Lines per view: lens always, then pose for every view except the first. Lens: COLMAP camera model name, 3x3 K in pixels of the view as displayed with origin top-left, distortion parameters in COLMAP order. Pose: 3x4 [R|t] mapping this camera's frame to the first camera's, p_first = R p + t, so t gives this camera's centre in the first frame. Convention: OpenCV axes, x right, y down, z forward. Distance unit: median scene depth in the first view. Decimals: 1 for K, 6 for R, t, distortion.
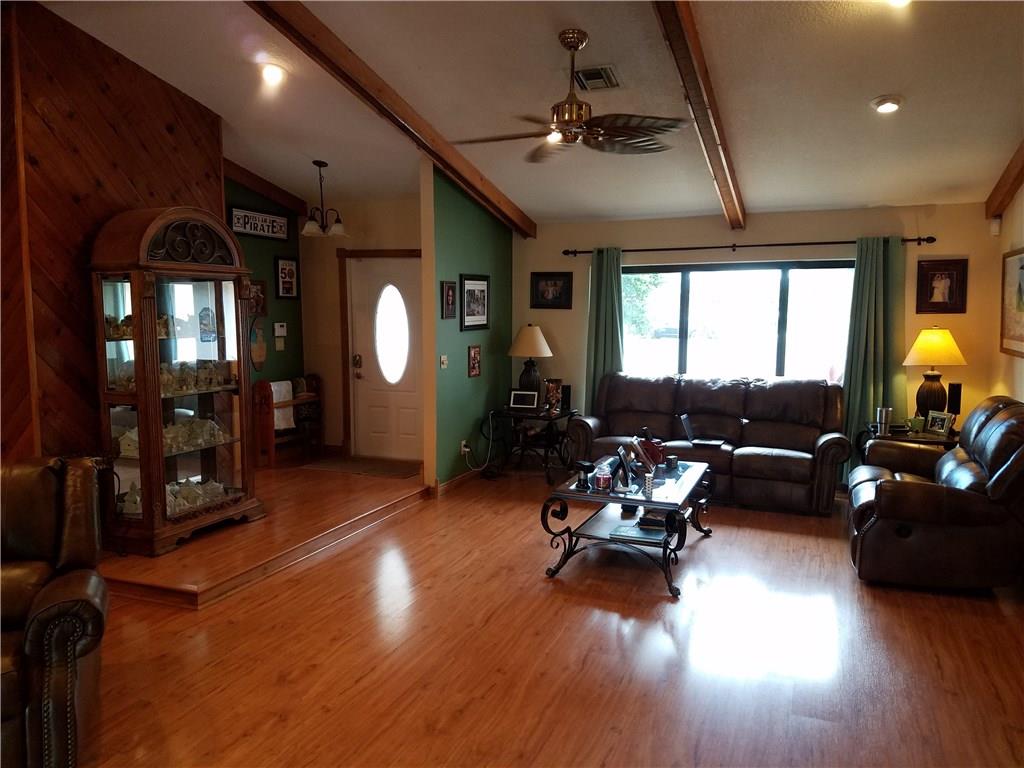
lens RADIAL K [[794.8, 0, 507.8], [0, 794.8, 389.6], [0, 0, 1]] dist [0.260590, -0.515044]
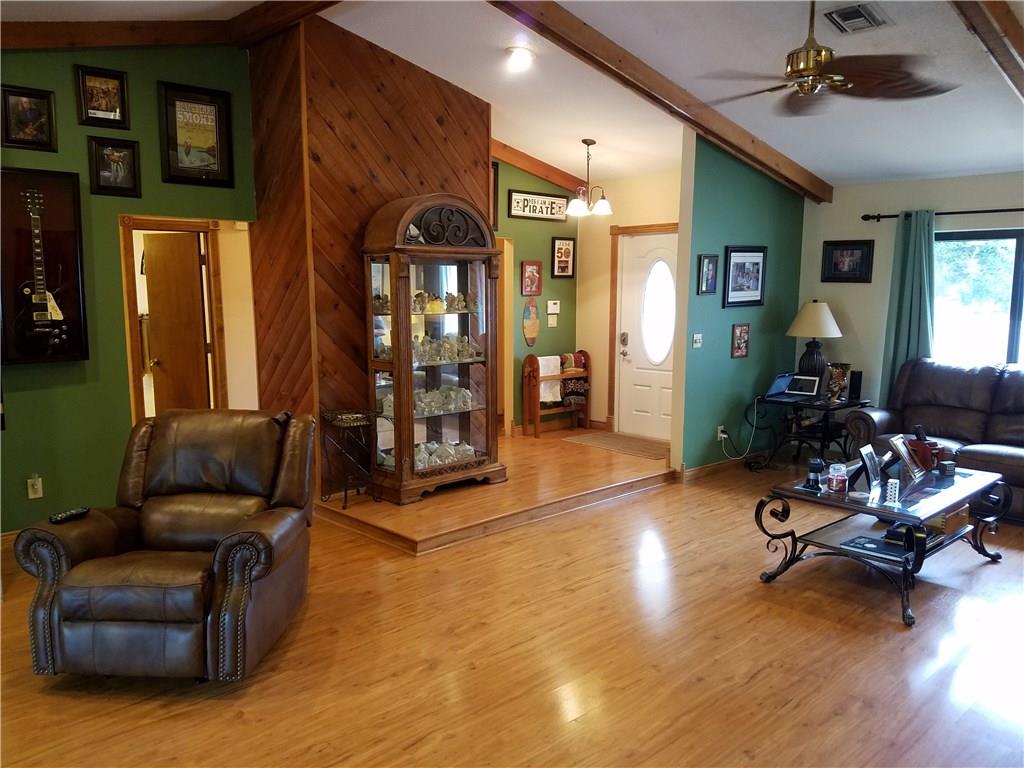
lens RADIAL K [[794.8, 0, 507.8], [0, 794.8, 389.6], [0, 0, 1]] dist [0.260590, -0.515044]
pose [[0.904266, 0.053008, -0.423666, 0.143271], [-0.041664, 0.998483, 0.036001, -0.002503], [0.424931, -0.014903, 0.905103, 0.046257]]
